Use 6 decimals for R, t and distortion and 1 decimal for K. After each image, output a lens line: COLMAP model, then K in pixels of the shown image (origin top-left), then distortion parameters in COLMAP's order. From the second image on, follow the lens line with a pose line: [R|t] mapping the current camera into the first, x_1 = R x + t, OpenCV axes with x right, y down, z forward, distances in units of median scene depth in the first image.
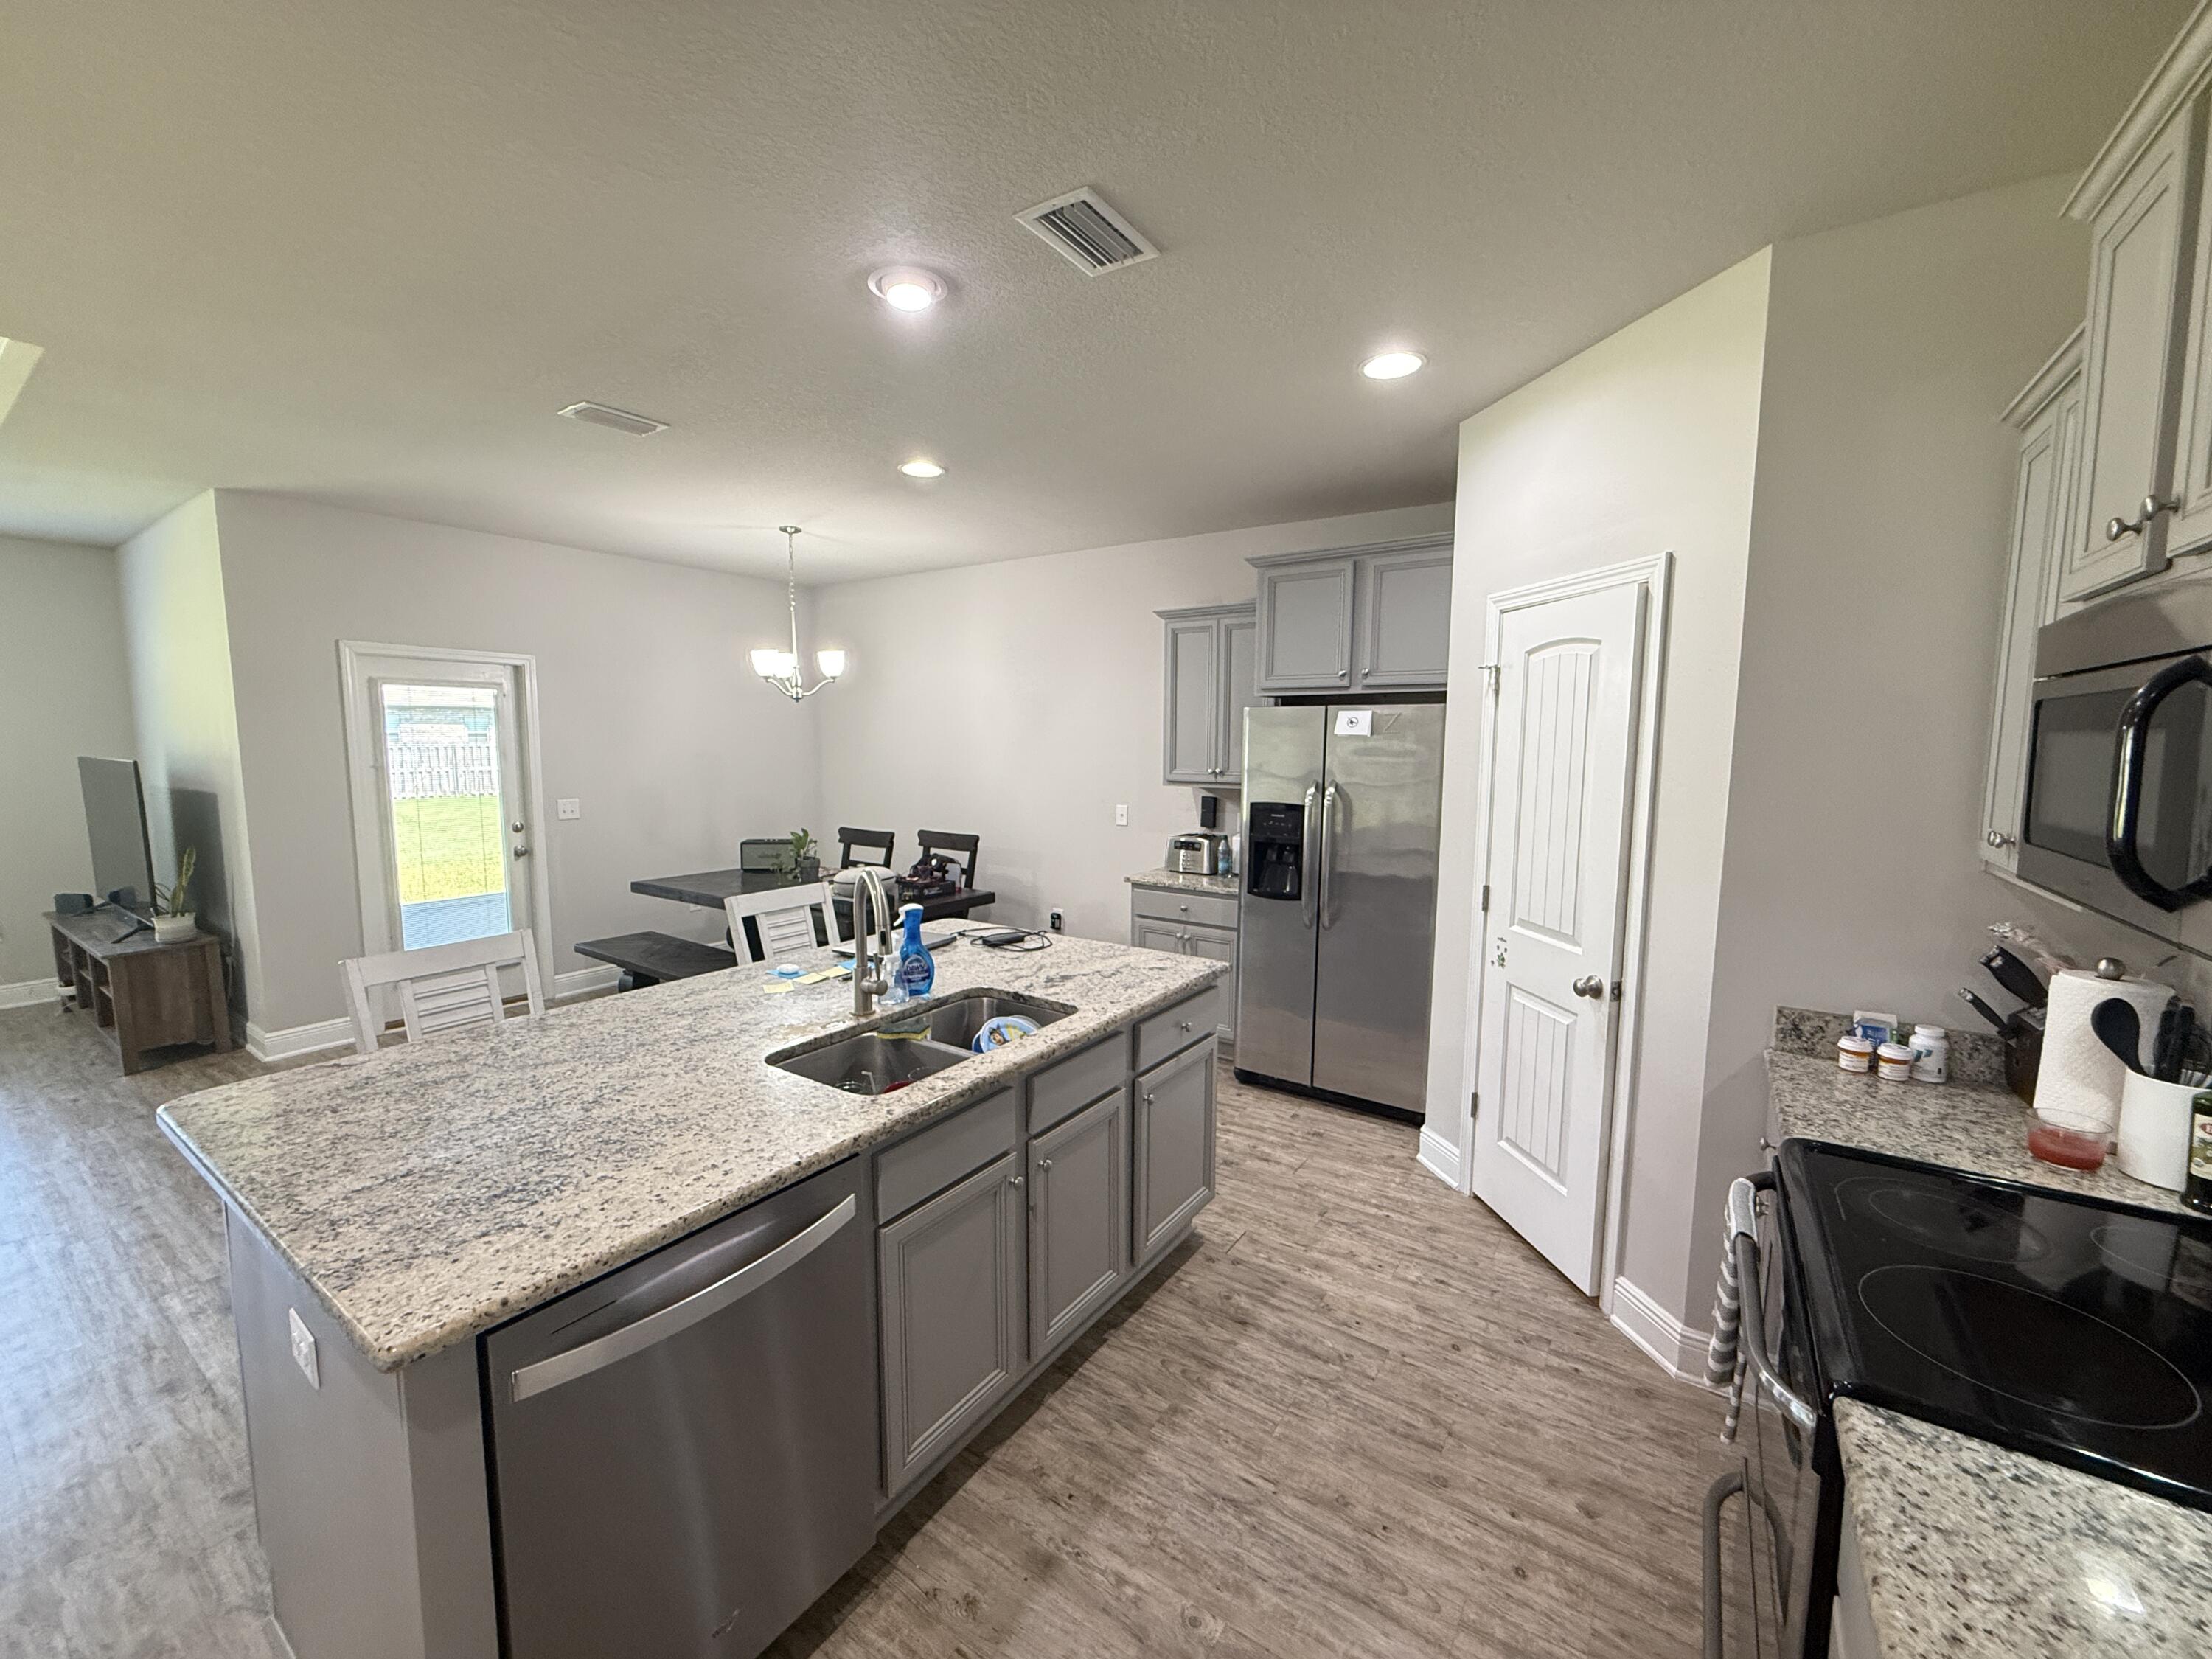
lens RADIAL K [[877.3, 0, 1100.4], [0, 877.3, 829.8], [0, 0, 1]] dist [-0.001756, 0.000558]
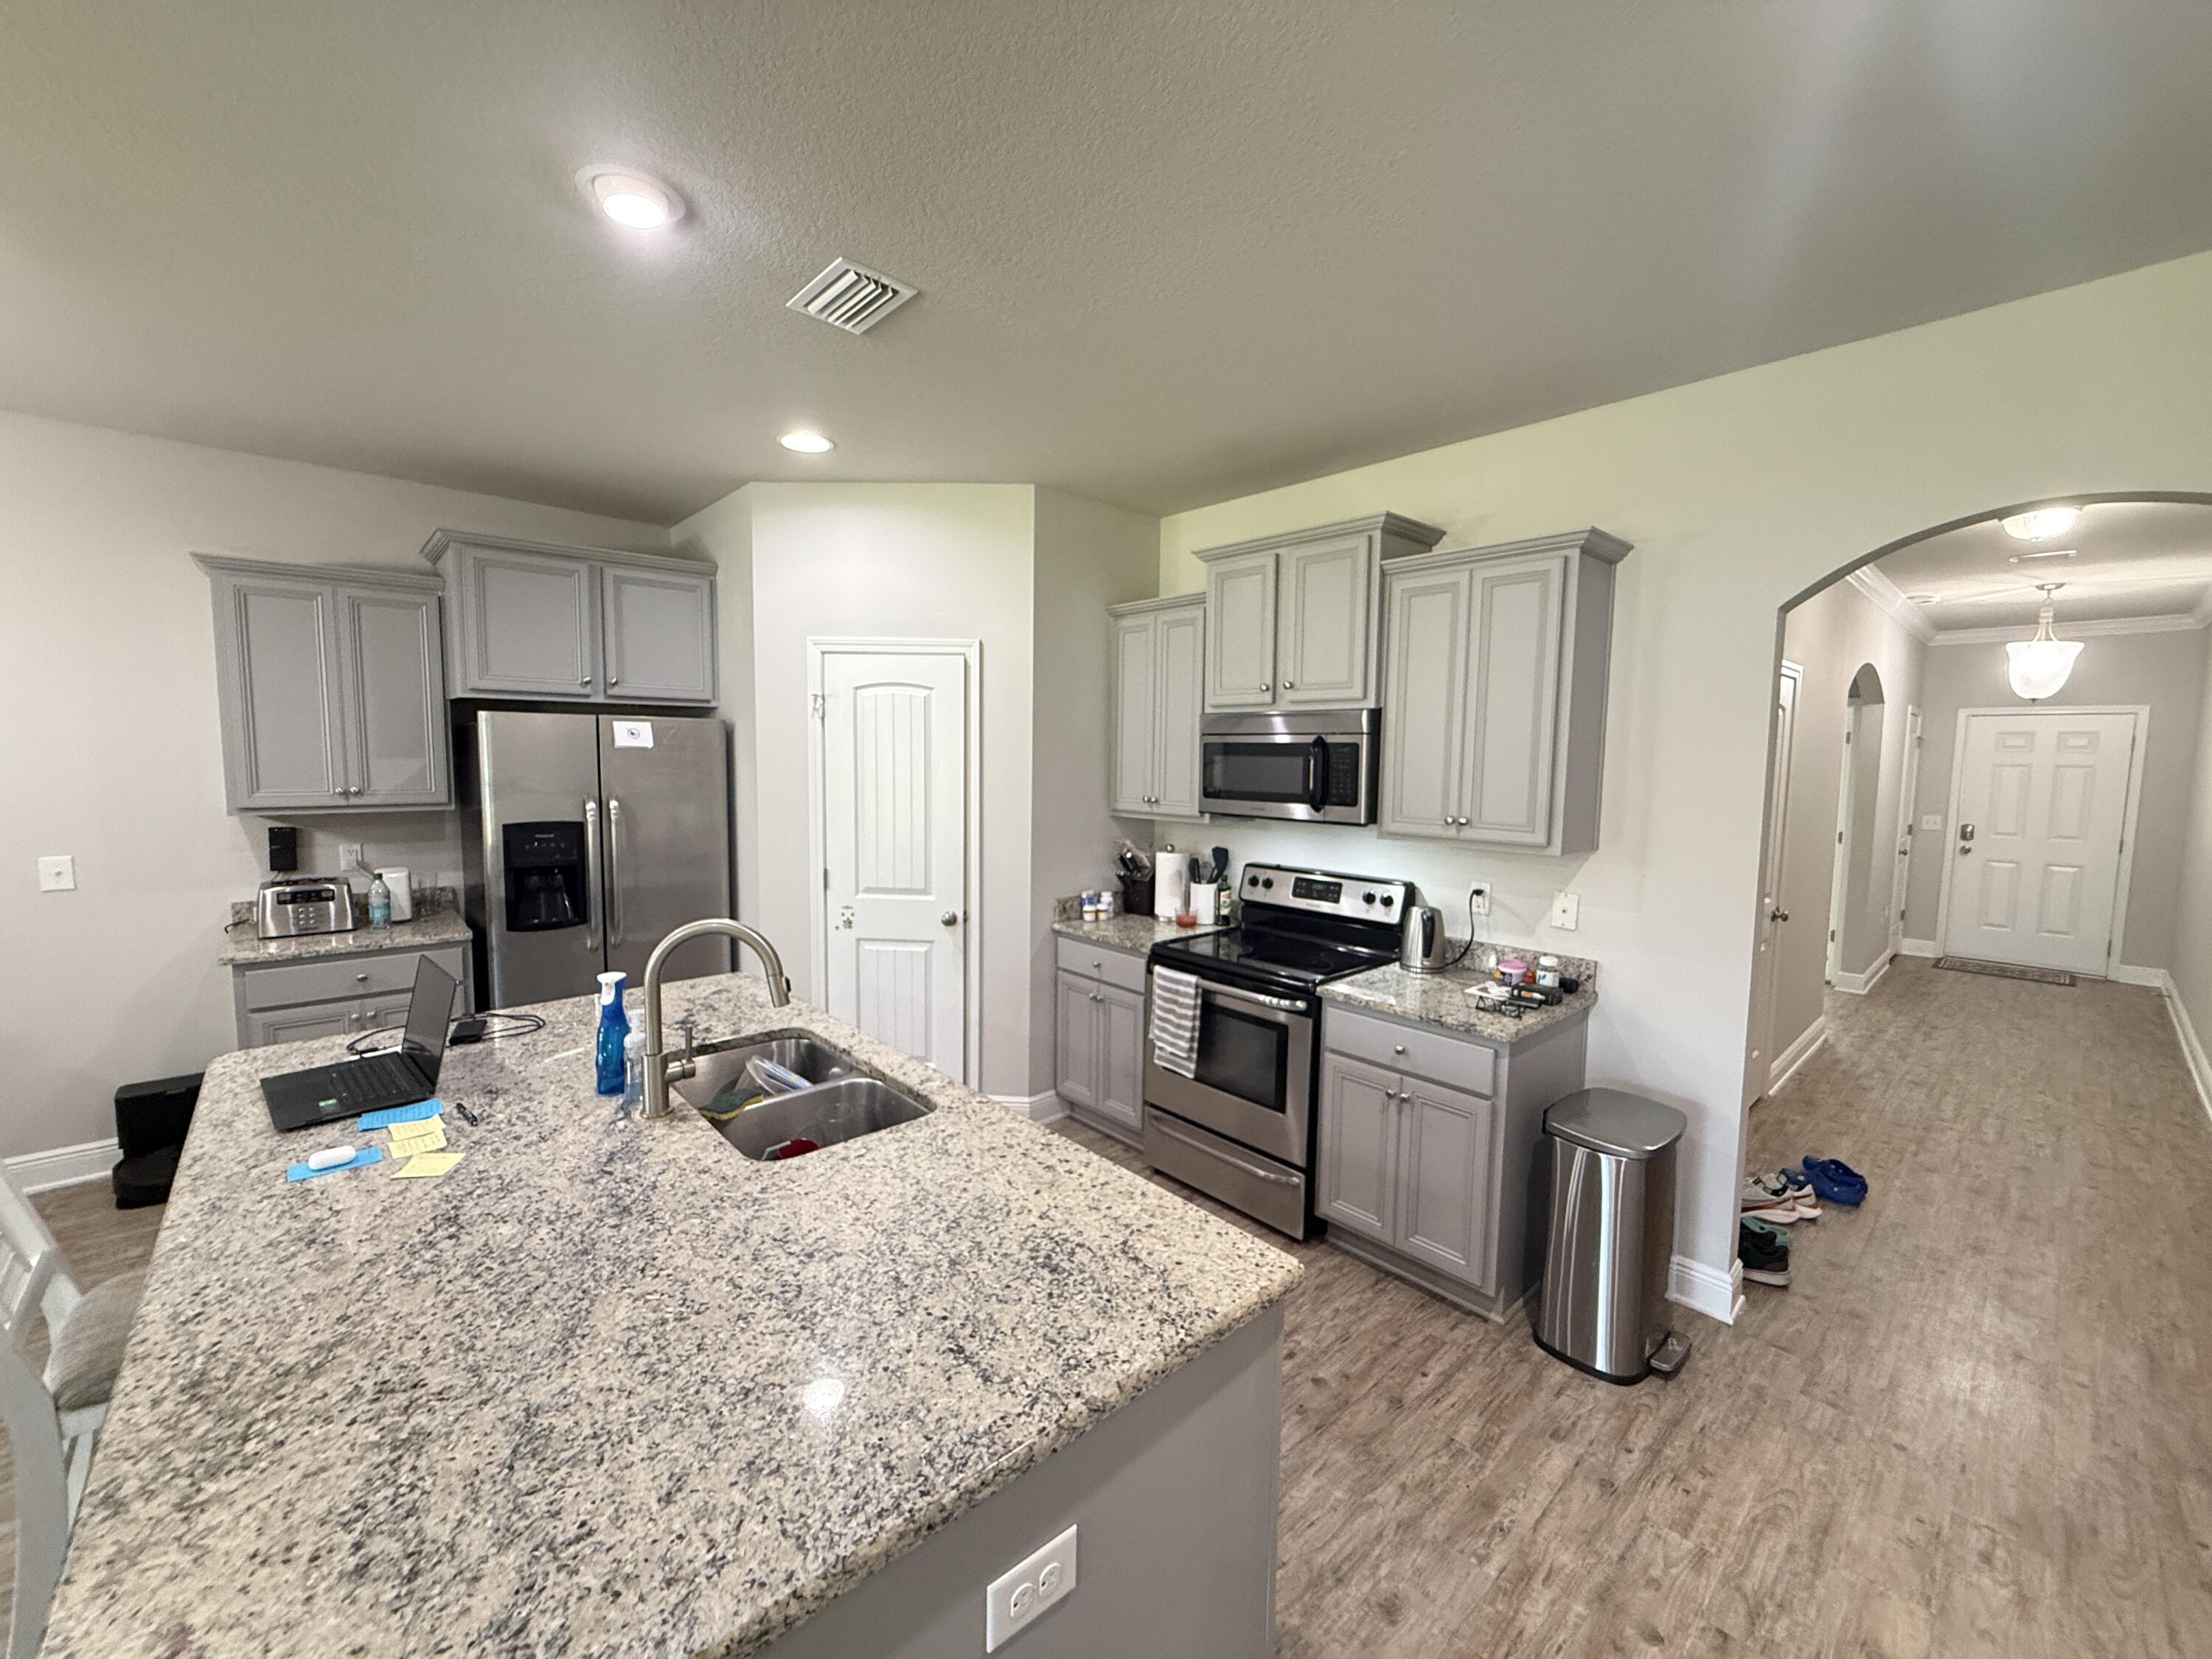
lens RADIAL K [[877.3, 0, 1100.4], [0, 877.3, 829.8], [0, 0, 1]] dist [-0.001756, 0.000558]
pose [[0.234052, -0.089405, 0.968105, -0.954170], [0.087800, 0.993638, 0.070536, -0.064539], [-0.968251, 0.068491, 0.240413, 0.435865]]
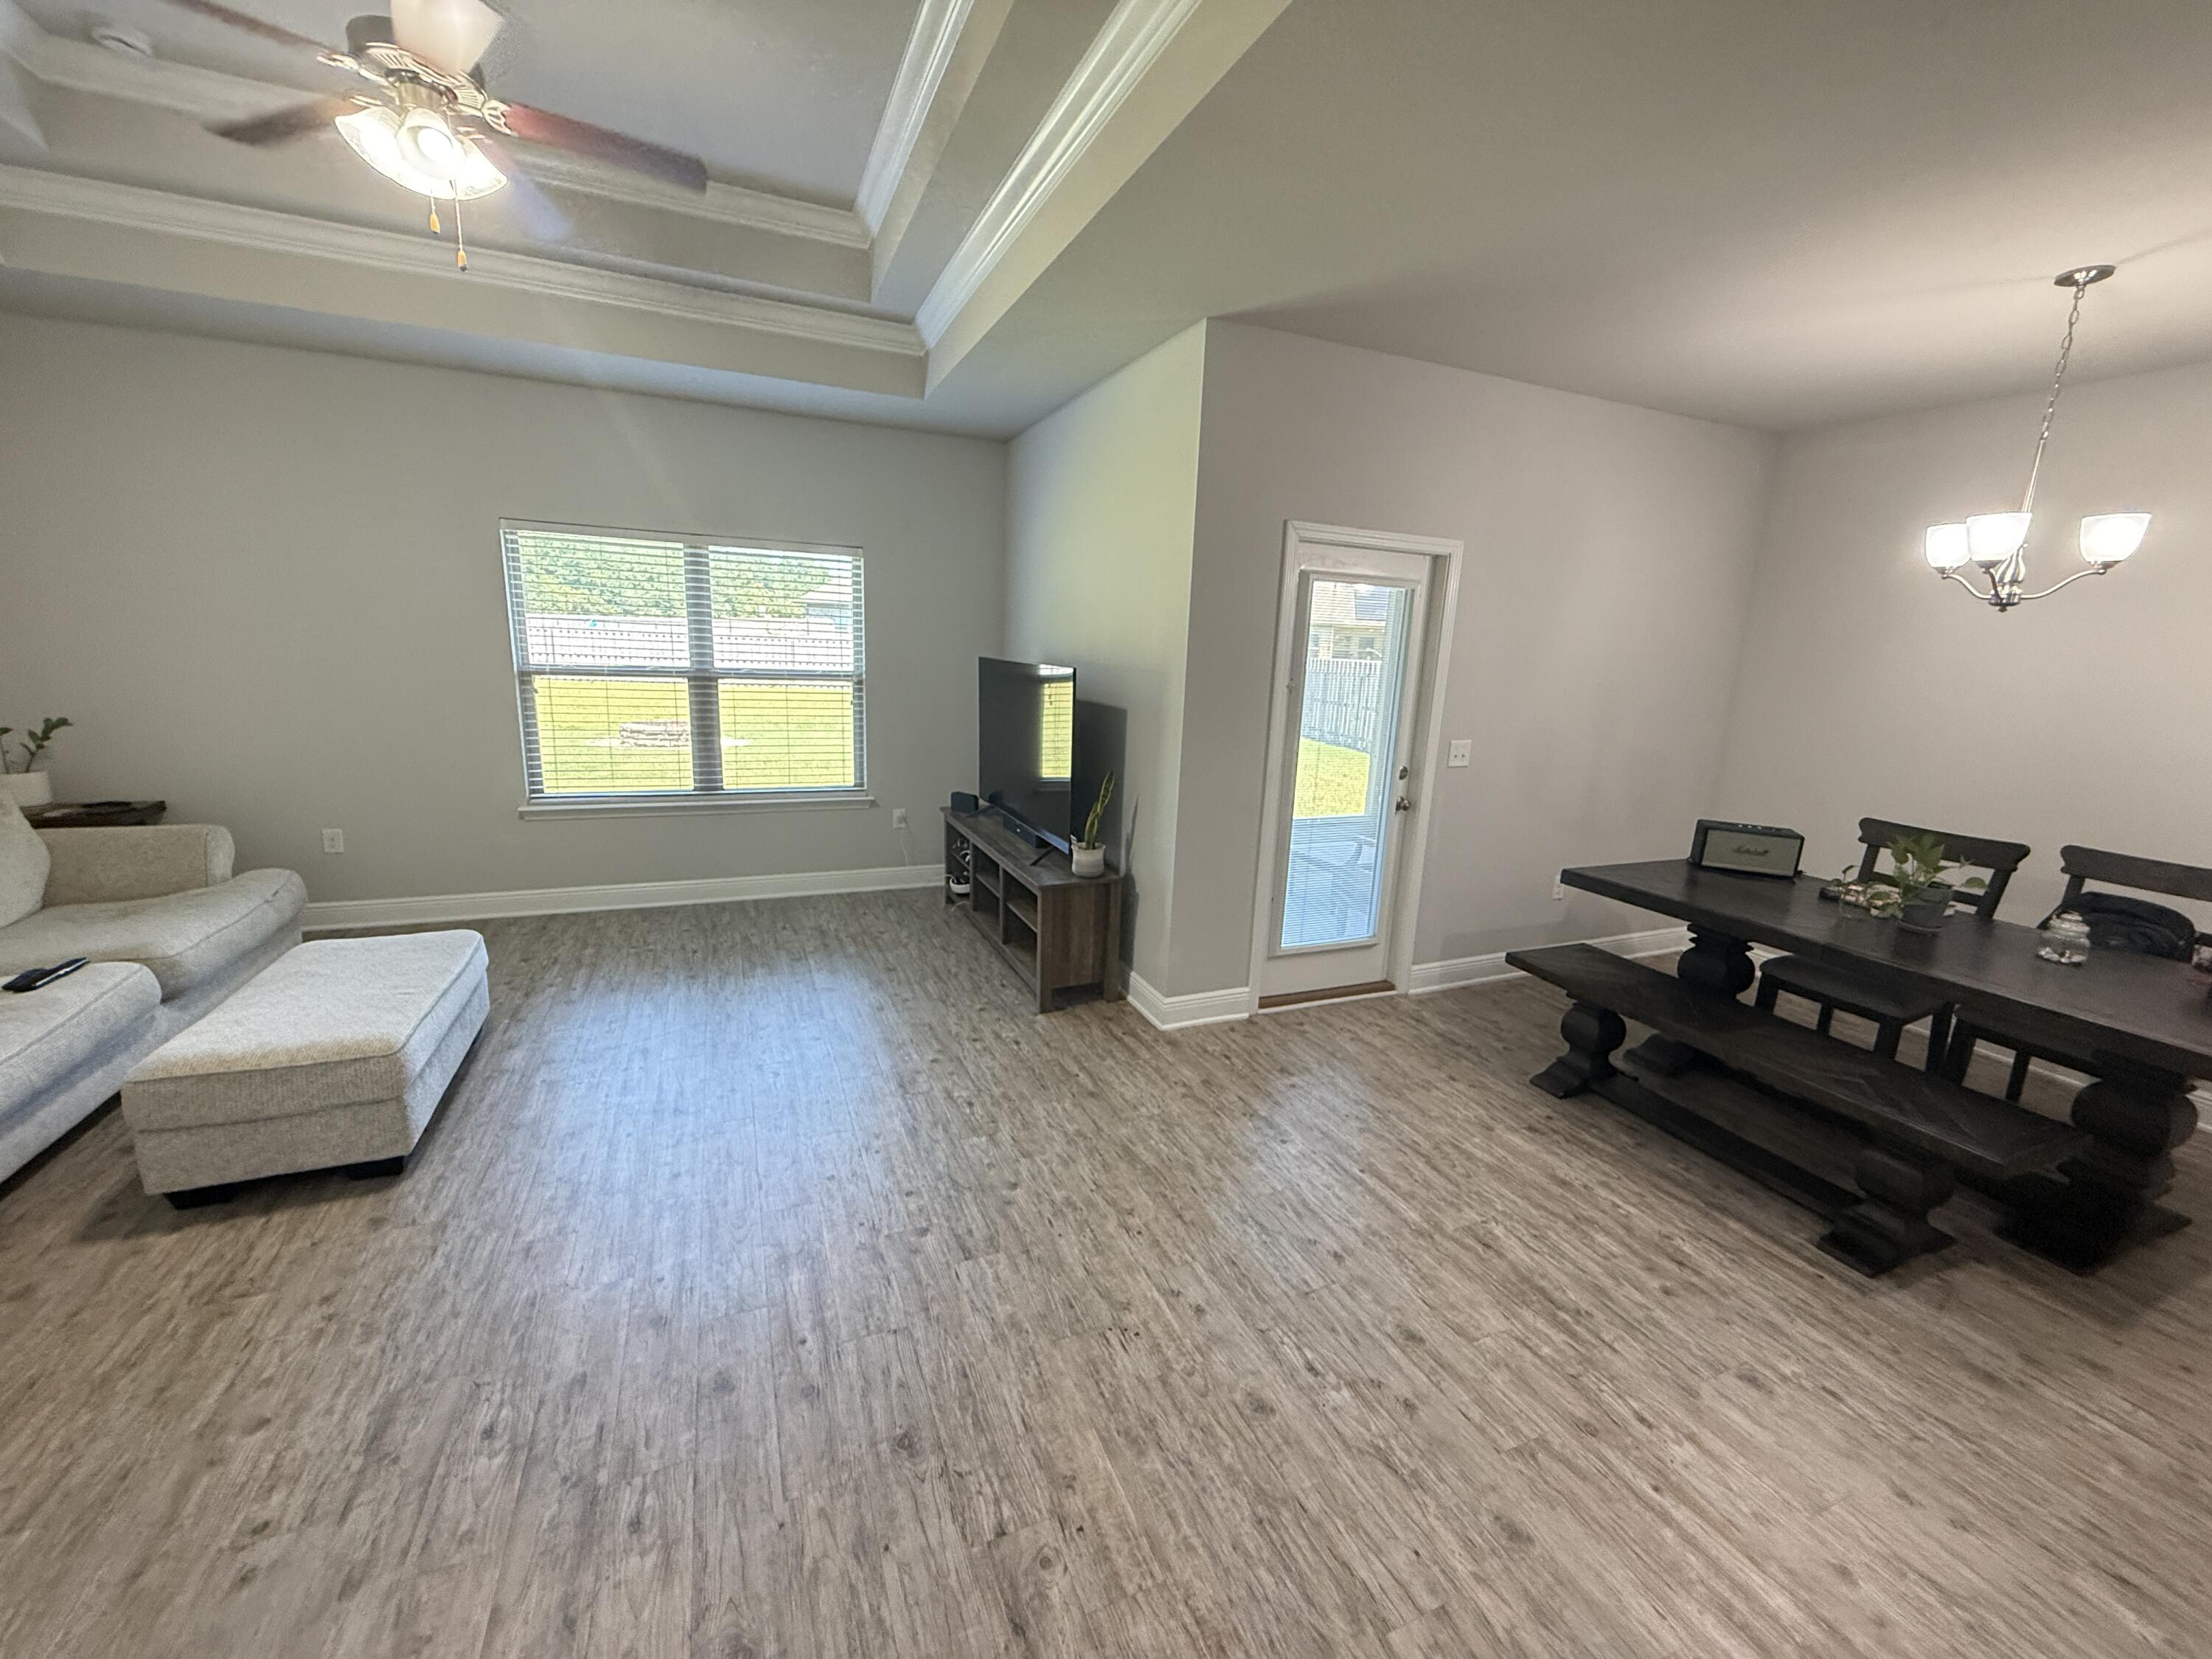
lens RADIAL K [[877.3, 0, 1100.4], [0, 877.3, 829.8], [0, 0, 1]] dist [-0.001756, 0.000558]
pose [[0.842919, 0.144752, -0.518203, -1.407419], [-0.091904, 0.987712, 0.126409, -0.076223], [0.530133, -0.058928, 0.845864, 0.607942]]
